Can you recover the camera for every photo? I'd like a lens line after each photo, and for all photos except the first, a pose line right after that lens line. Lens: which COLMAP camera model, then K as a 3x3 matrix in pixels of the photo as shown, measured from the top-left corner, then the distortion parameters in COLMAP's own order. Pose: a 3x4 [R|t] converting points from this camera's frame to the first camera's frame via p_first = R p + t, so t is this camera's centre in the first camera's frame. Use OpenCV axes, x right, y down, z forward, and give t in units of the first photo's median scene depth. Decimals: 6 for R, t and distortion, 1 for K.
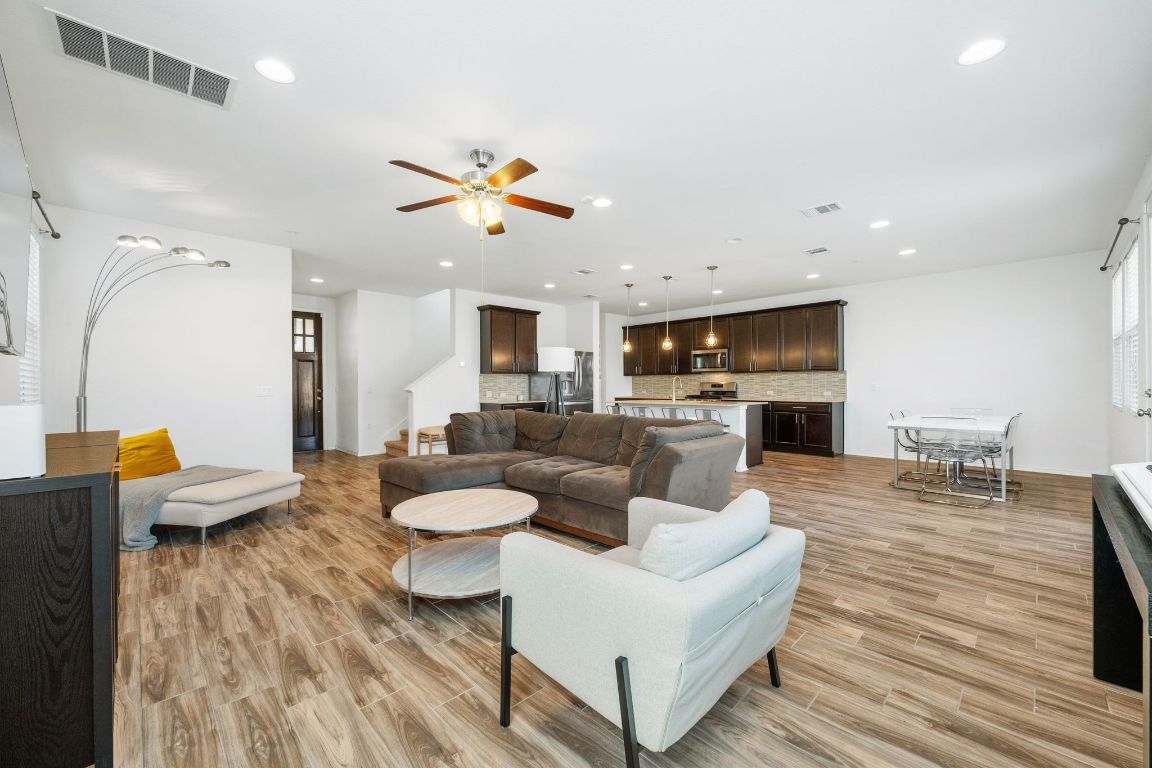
lens RADIAL K [[454.1, 0, 573.2], [0, 454.1, 386.2], [0, 0, 1]] dist [-0.001455, 0.001080]
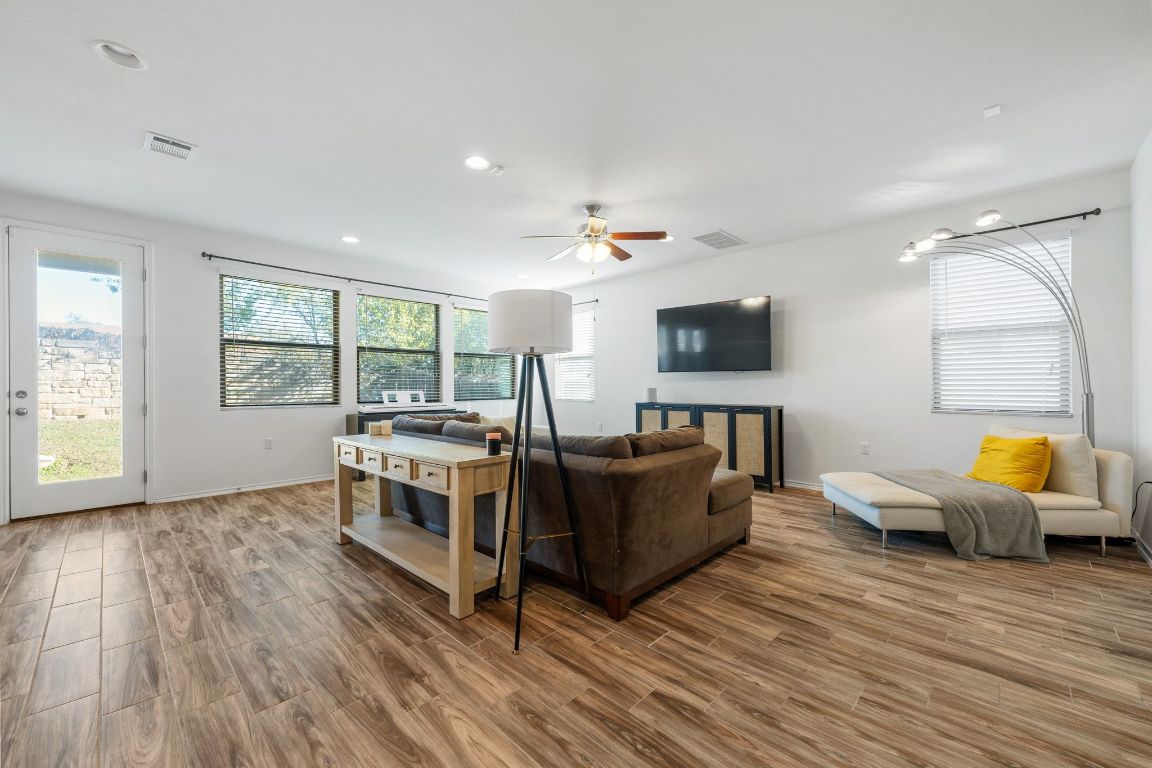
lens RADIAL K [[454.1, 0, 575.5], [0, 454.1, 383.4], [0, 0, 1]] dist [-0.001455, 0.001080]
pose [[-0.999408, 0.007774, -0.033508, -0.086275], [0.007917, 0.999960, -0.004133, 0.001870], [0.033474, -0.004396, -0.999430, 1.915777]]
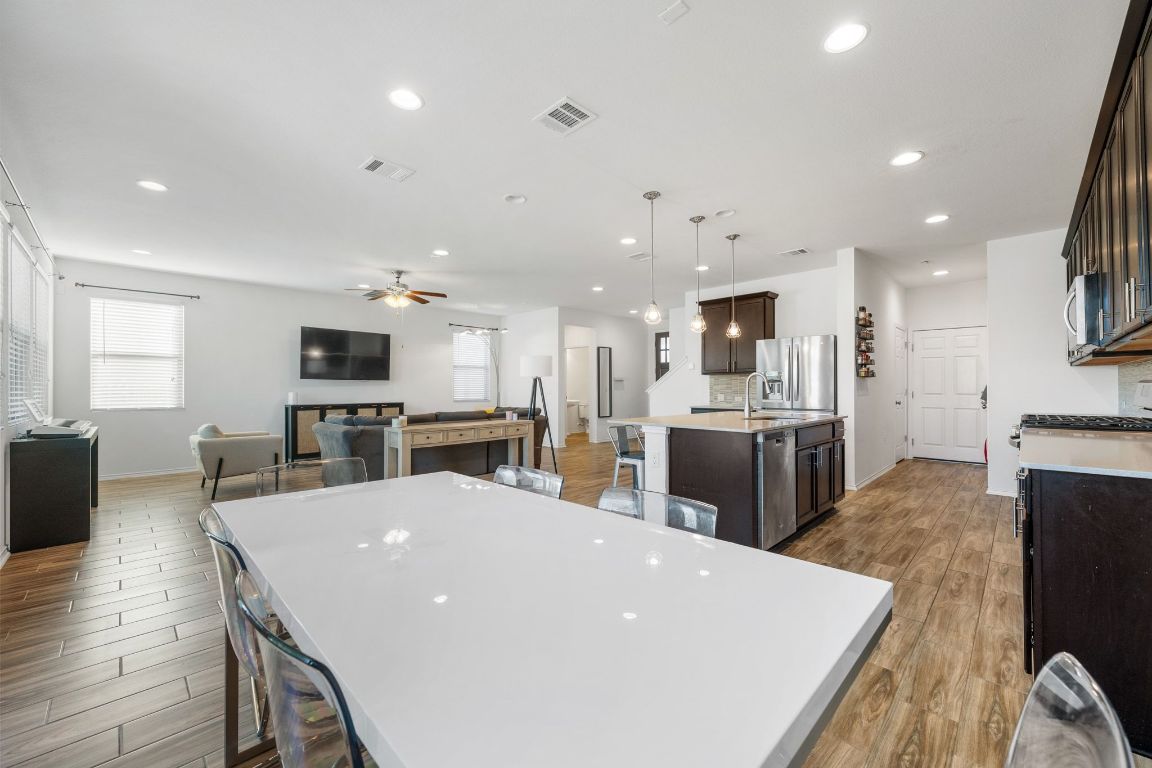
lens RADIAL K [[454.1, 0, 571.6], [0, 454.1, 385.8], [0, 0, 1]] dist [-0.001455, 0.001080]
pose [[0.018239, -0.001339, -0.999833, 1.476518], [0.000473, 0.999999, -0.001331, -0.009637], [0.999834, -0.000448, 0.018240, 1.423984]]
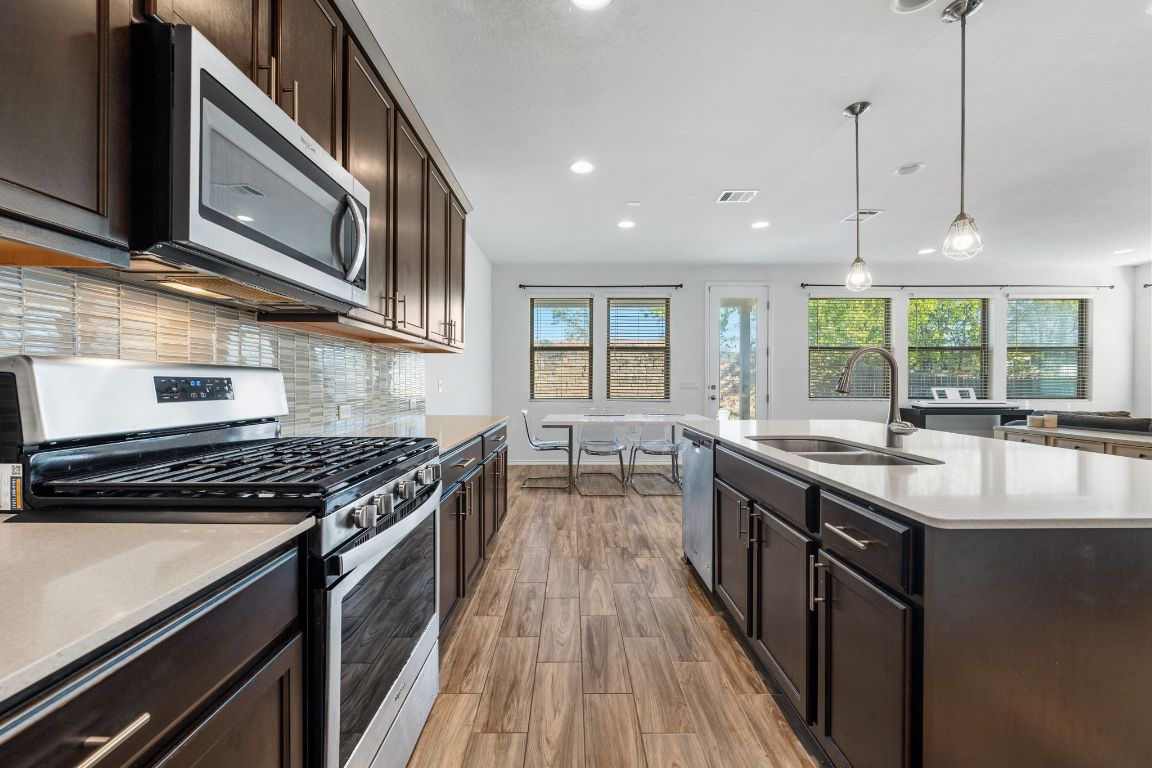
lens RADIAL K [[454.1, 0, 574.5], [0, 454.1, 385.5], [0, 0, 1]] dist [-0.001455, 0.001080]
pose [[-0.723097, 0.000591, 0.690746, 0.325354], [0.004998, 0.999978, 0.004377, -0.004086], [-0.690728, 0.006617, -0.723084, 2.425847]]
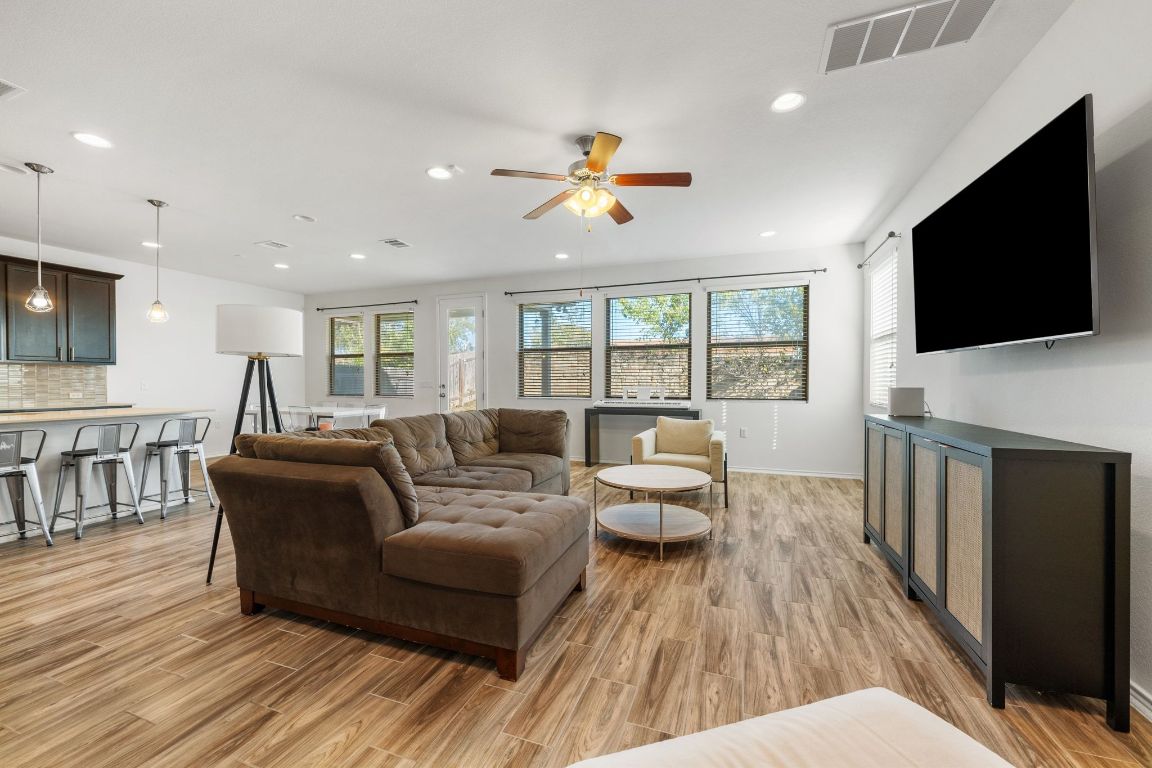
lens RADIAL K [[454.1, 0, 574.2], [0, 454.1, 386.4], [0, 0, 1]] dist [-0.001455, 0.001080]
pose [[-0.430840, -0.003550, 0.902421, -0.883139], [0.006309, 0.999956, 0.006945, 0.002880], [-0.902406, 0.008686, -0.430799, 1.200256]]
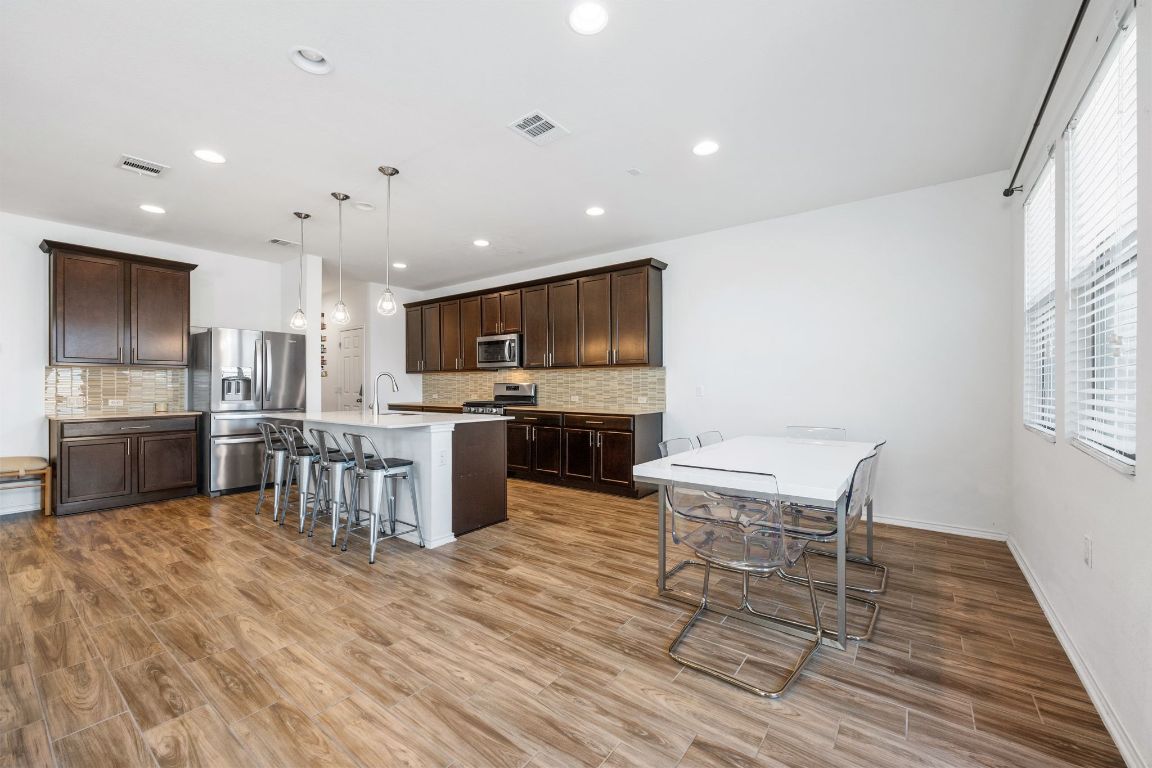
lens RADIAL K [[454.1, 0, 573.0], [0, 454.1, 387.6], [0, 0, 1]] dist [-0.001455, 0.001080]
pose [[0.988424, 0.003406, 0.151680, 0.717123], [-0.003447, 0.999994, 0.000010, -0.004114], [-0.151679, -0.000532, 0.988430, 0.694509]]
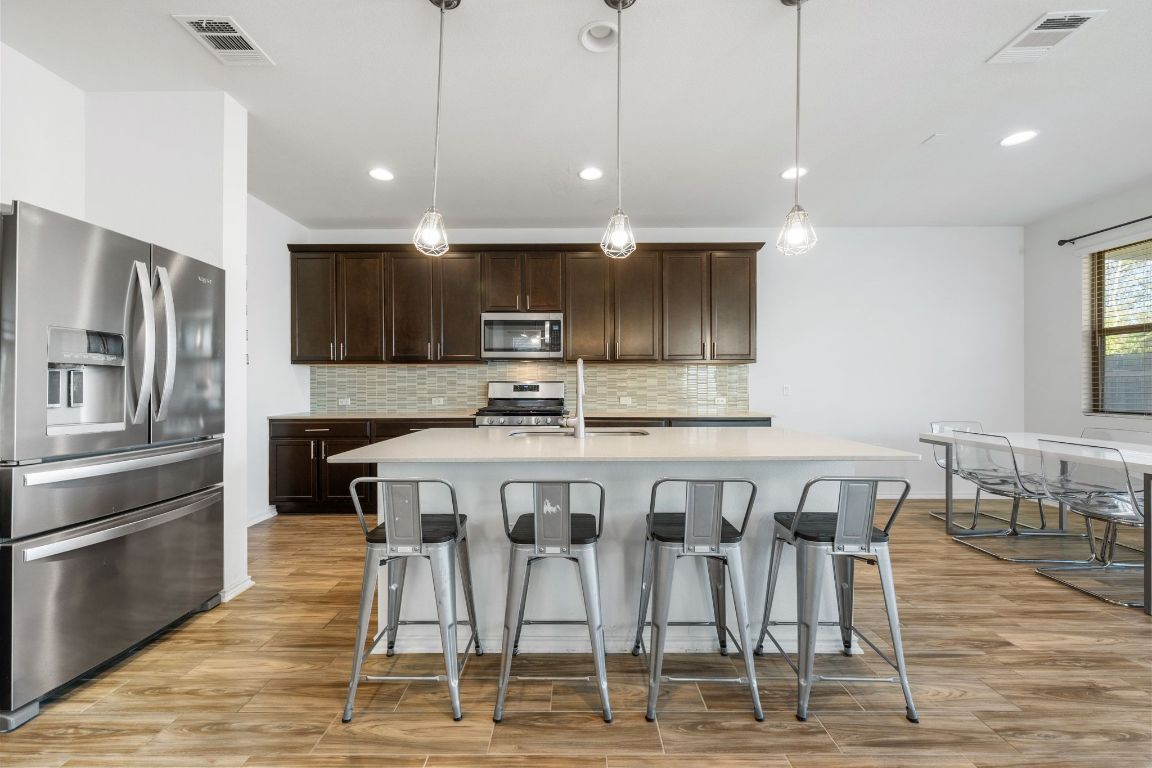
lens RADIAL K [[454.1, 0, 574.1], [0, 454.1, 387.0], [0, 0, 1]] dist [-0.001455, 0.001080]
pose [[0.693668, 0.001971, 0.720292, -0.018058], [-0.001183, 0.999998, -0.001597, -0.002997], [-0.720294, 0.000255, 0.693669, 1.456753]]
